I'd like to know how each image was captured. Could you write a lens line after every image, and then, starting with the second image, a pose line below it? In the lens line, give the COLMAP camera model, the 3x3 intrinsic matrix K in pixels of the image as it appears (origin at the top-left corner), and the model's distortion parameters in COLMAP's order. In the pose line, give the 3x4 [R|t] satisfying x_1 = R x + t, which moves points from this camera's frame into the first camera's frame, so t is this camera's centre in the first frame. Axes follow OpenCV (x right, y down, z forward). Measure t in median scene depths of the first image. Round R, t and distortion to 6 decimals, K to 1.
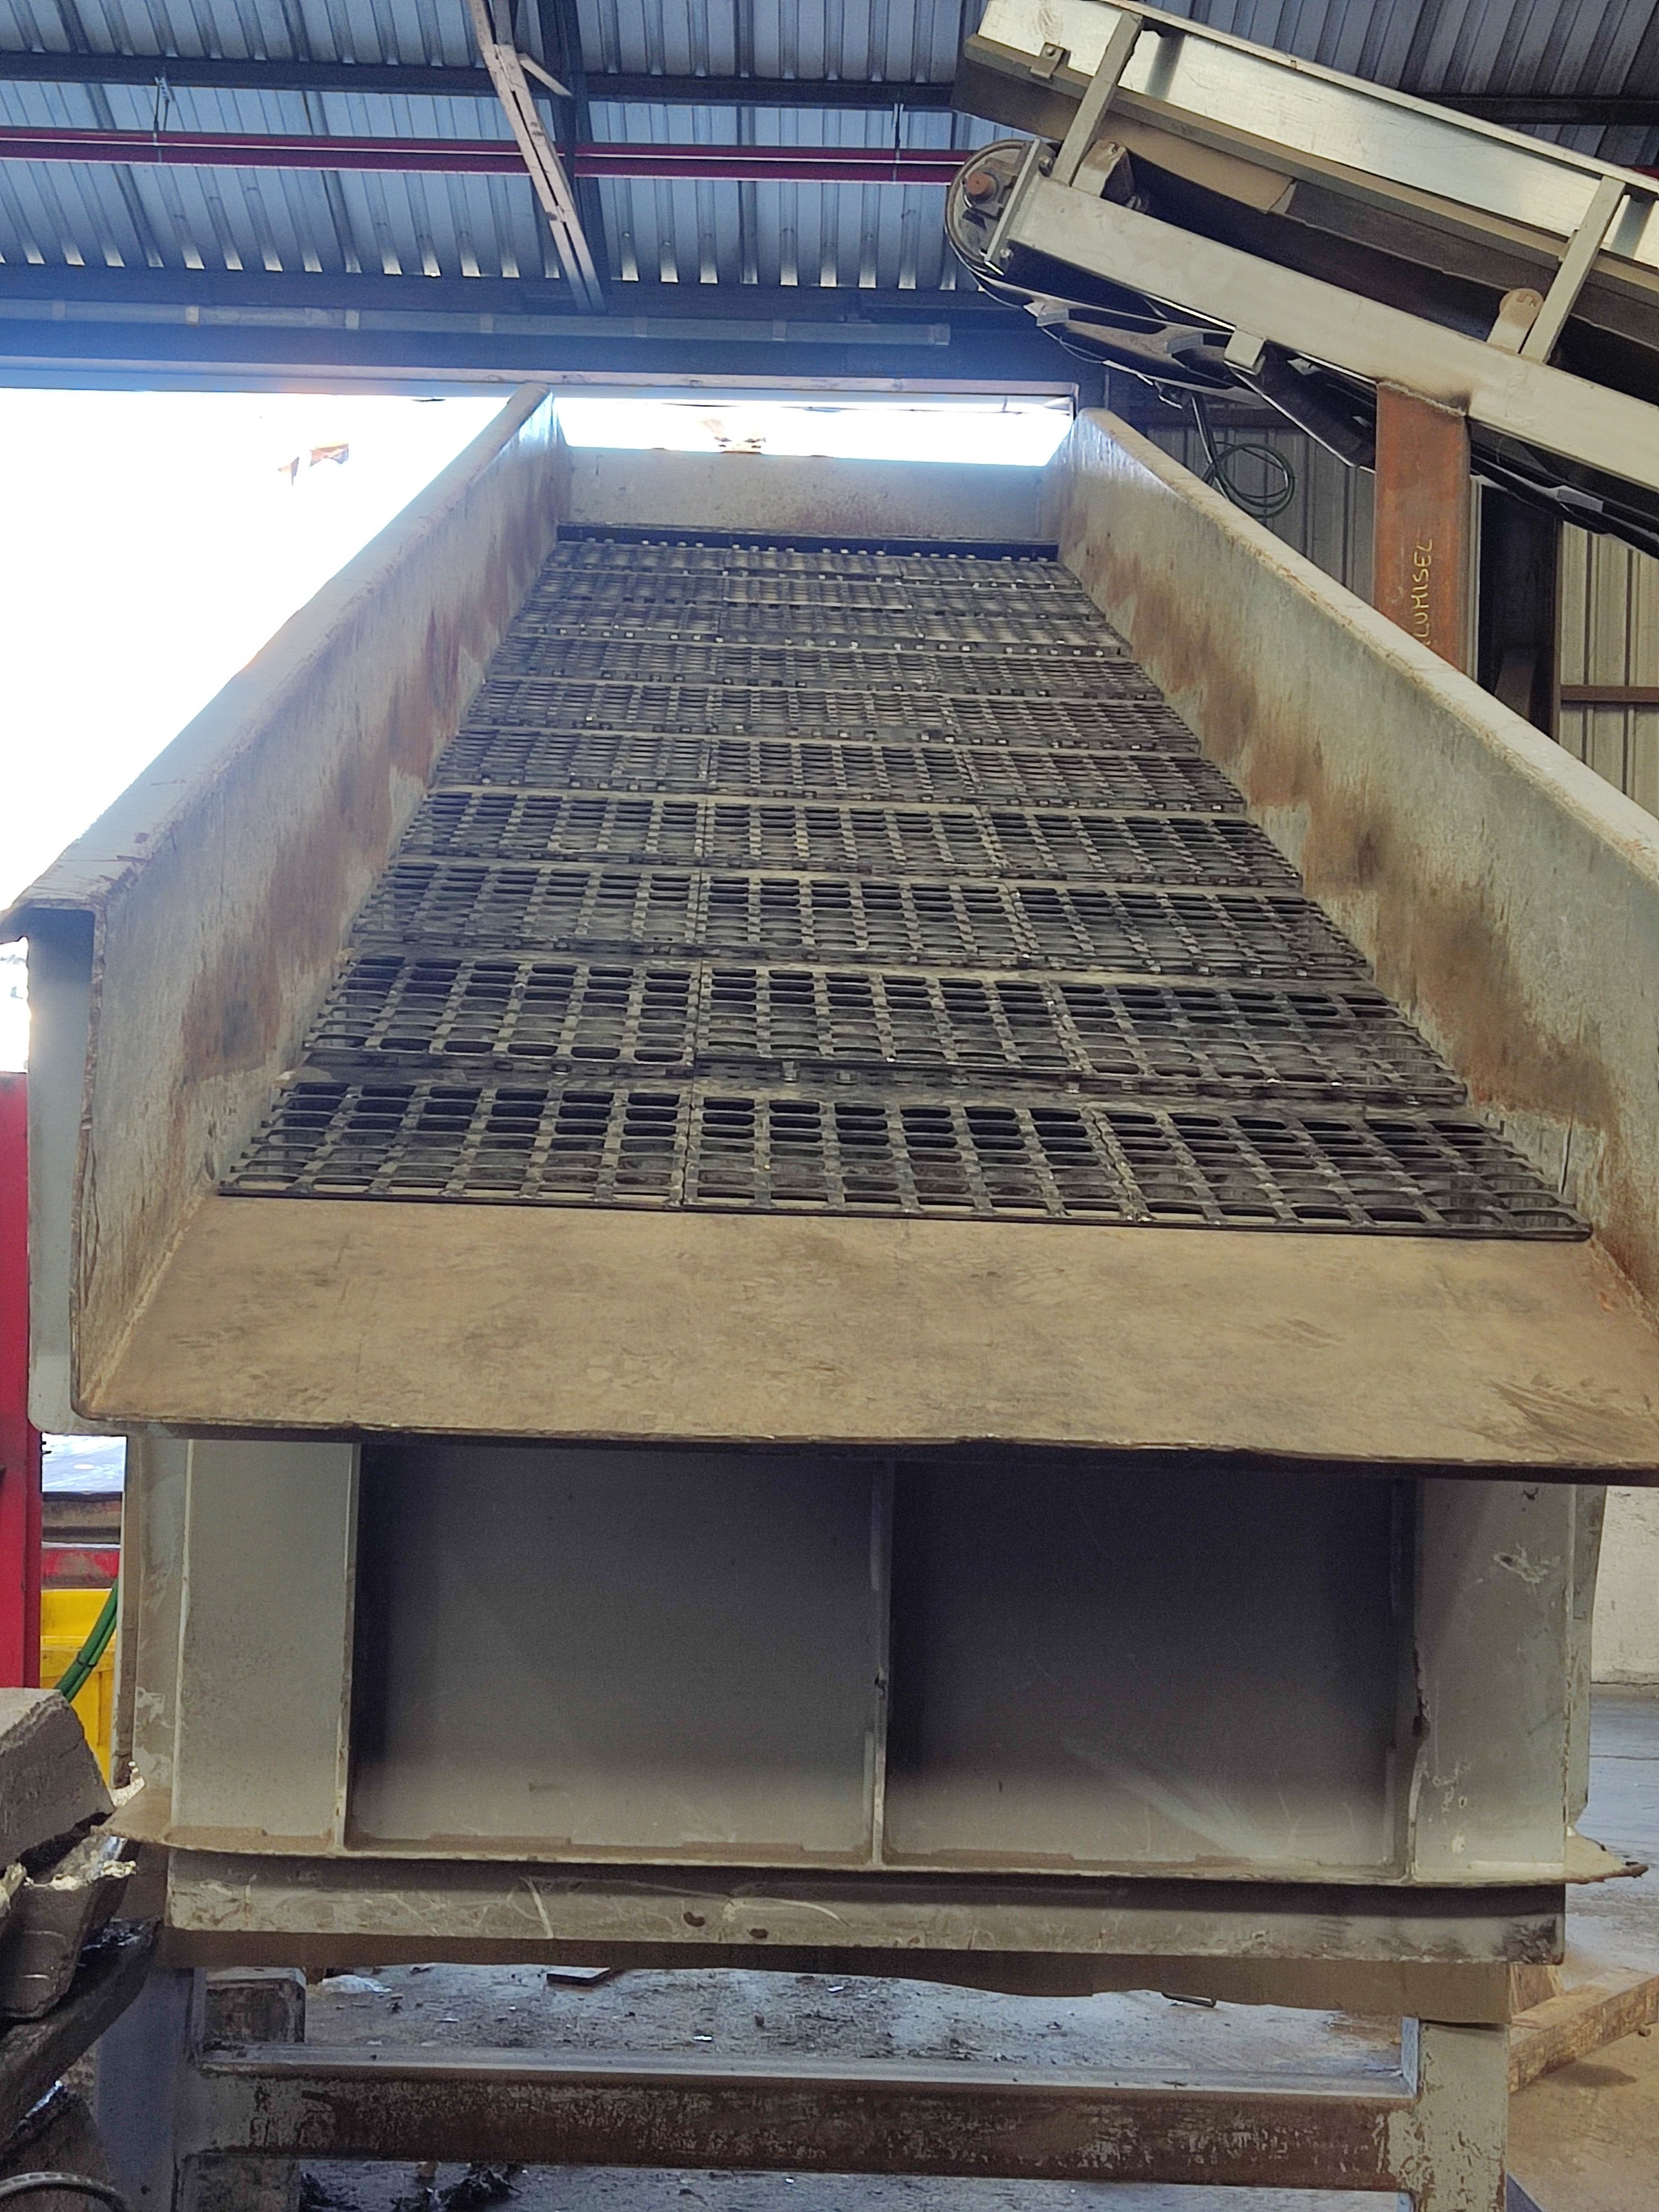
lens RADIAL K [[3223.6, 0, 829.5], [0, 3223.6, 1106.0], [0, 0, 1]] dist [0.064330, -0.077096]
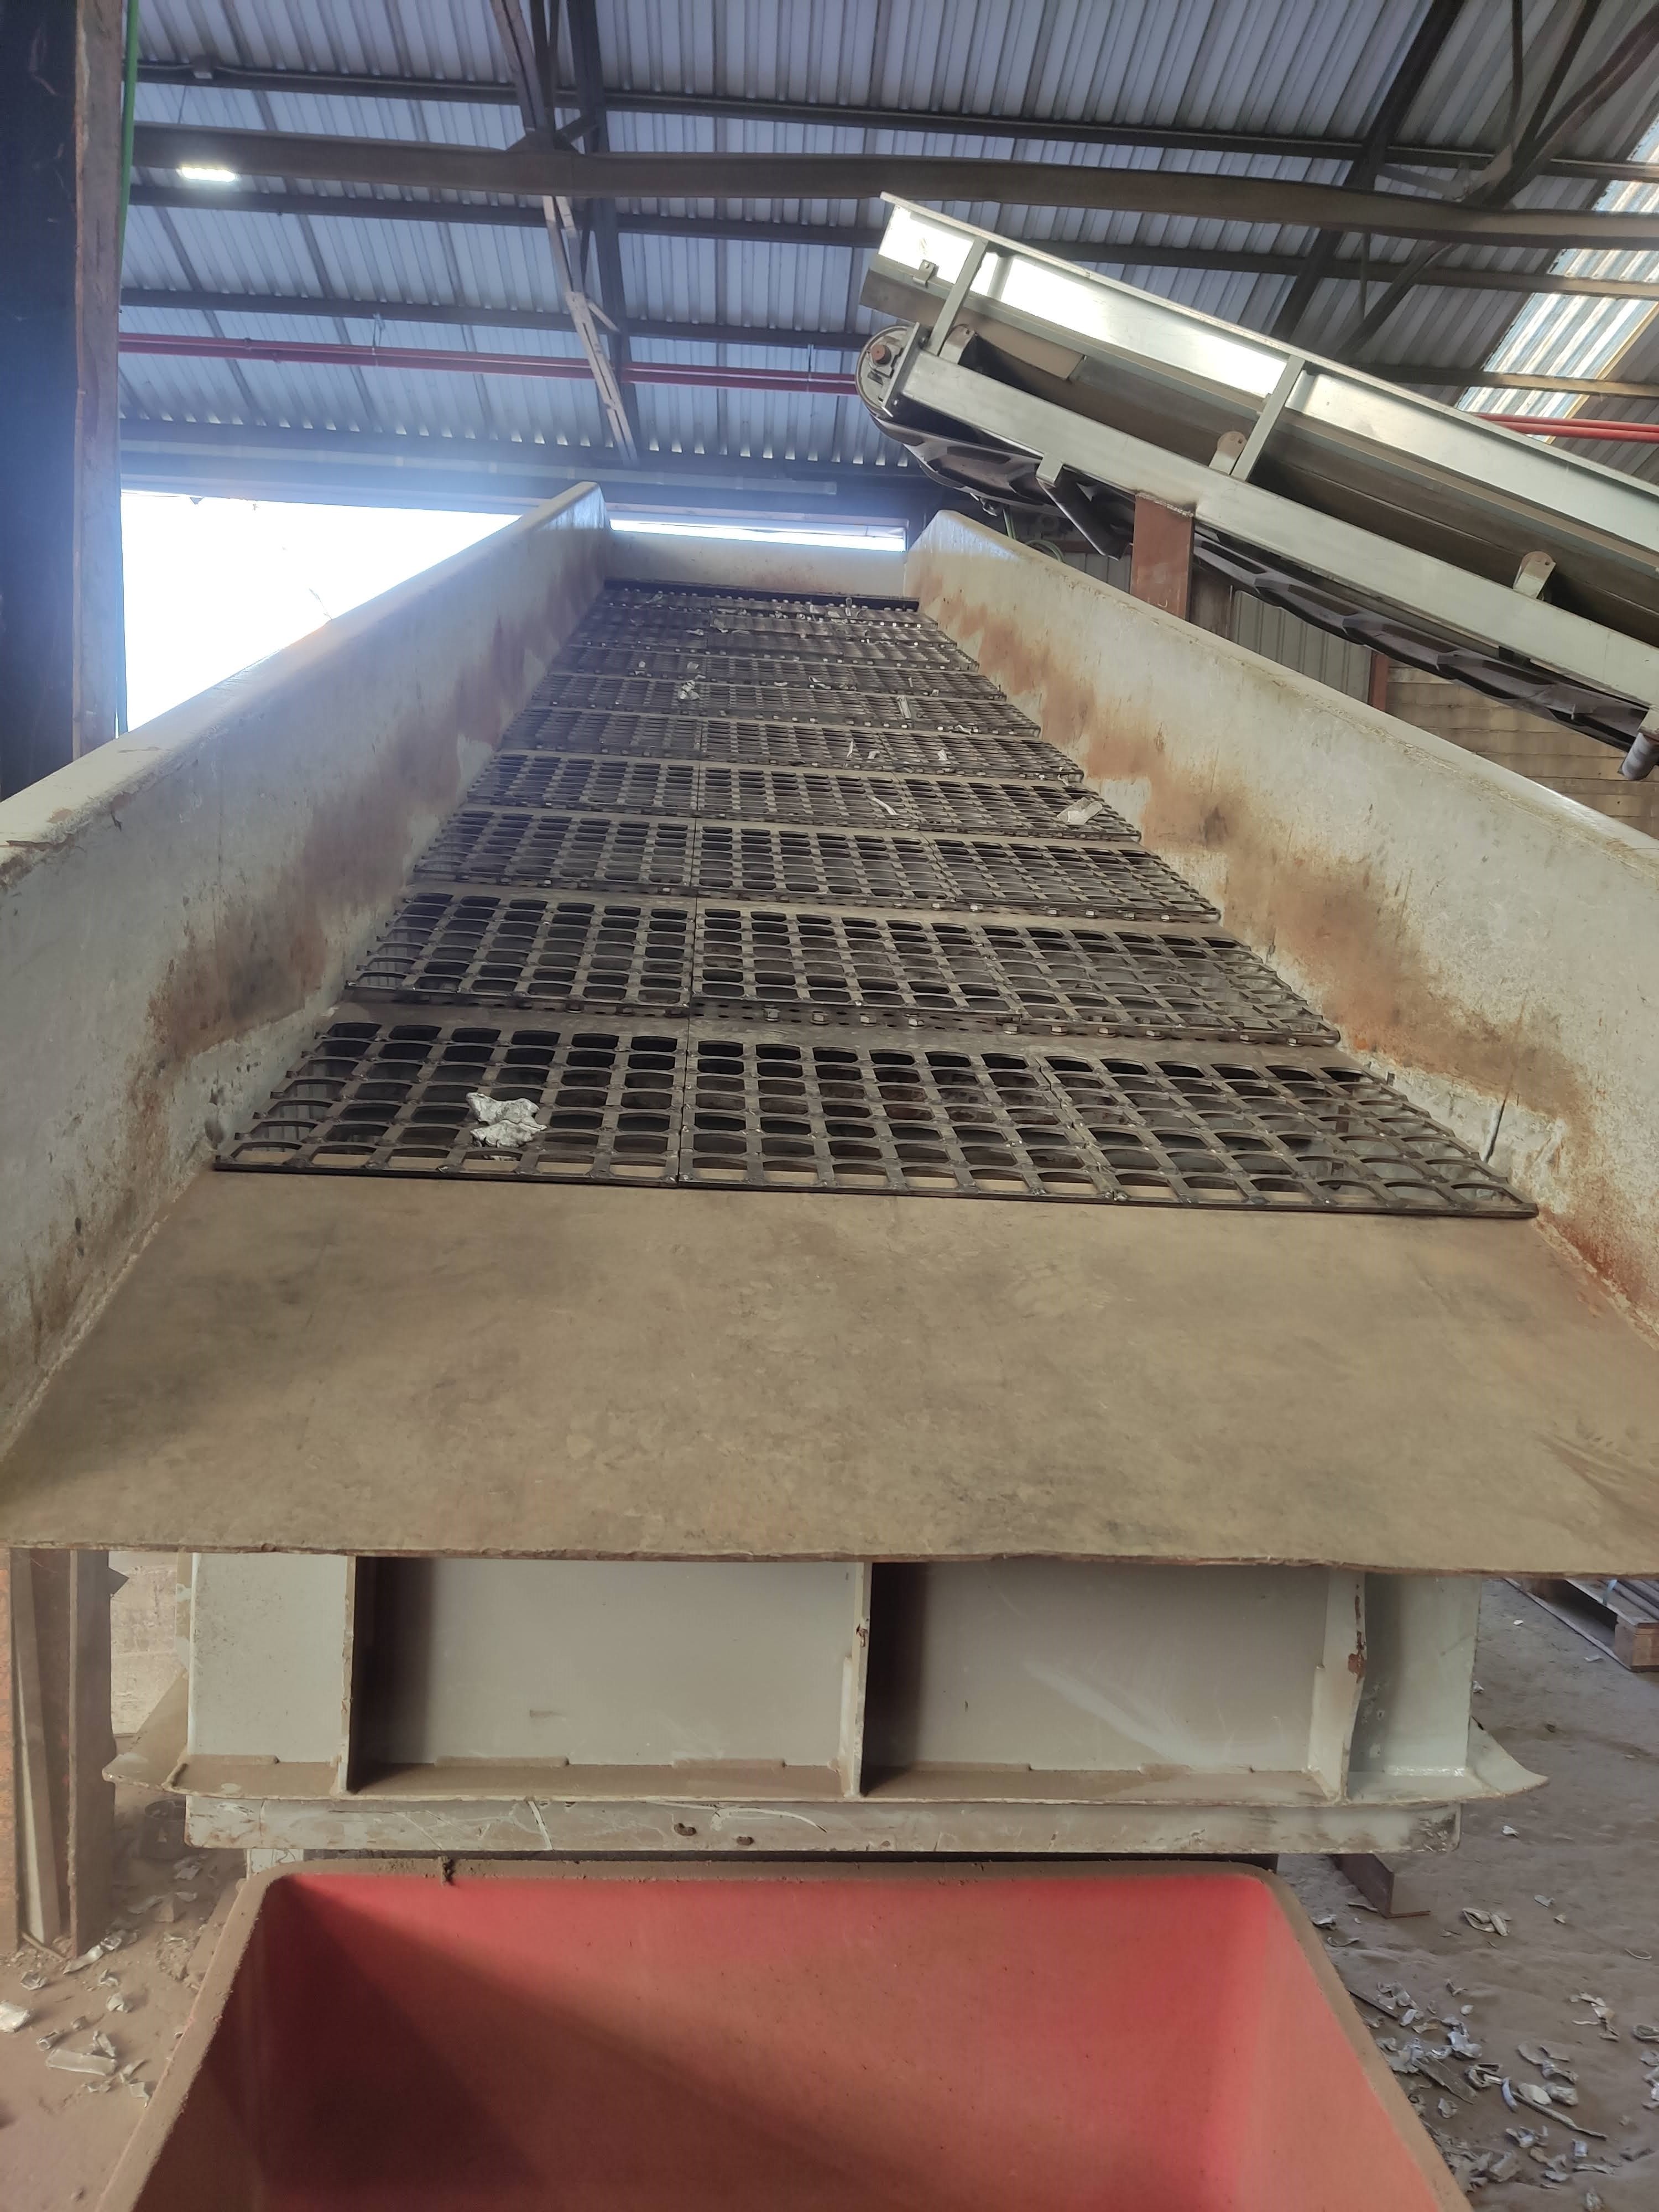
lens RADIAL K [[1613.9, 0, 829.5], [0, 1613.9, 1106.0], [0, 0, 1]] dist [0.061964, -0.077175]
pose [[0.998837, 0.012434, 0.046588, -0.016400], [-0.017871, 0.992834, 0.118157, -0.042005], [-0.044785, -0.118852, 0.991901, 0.374365]]
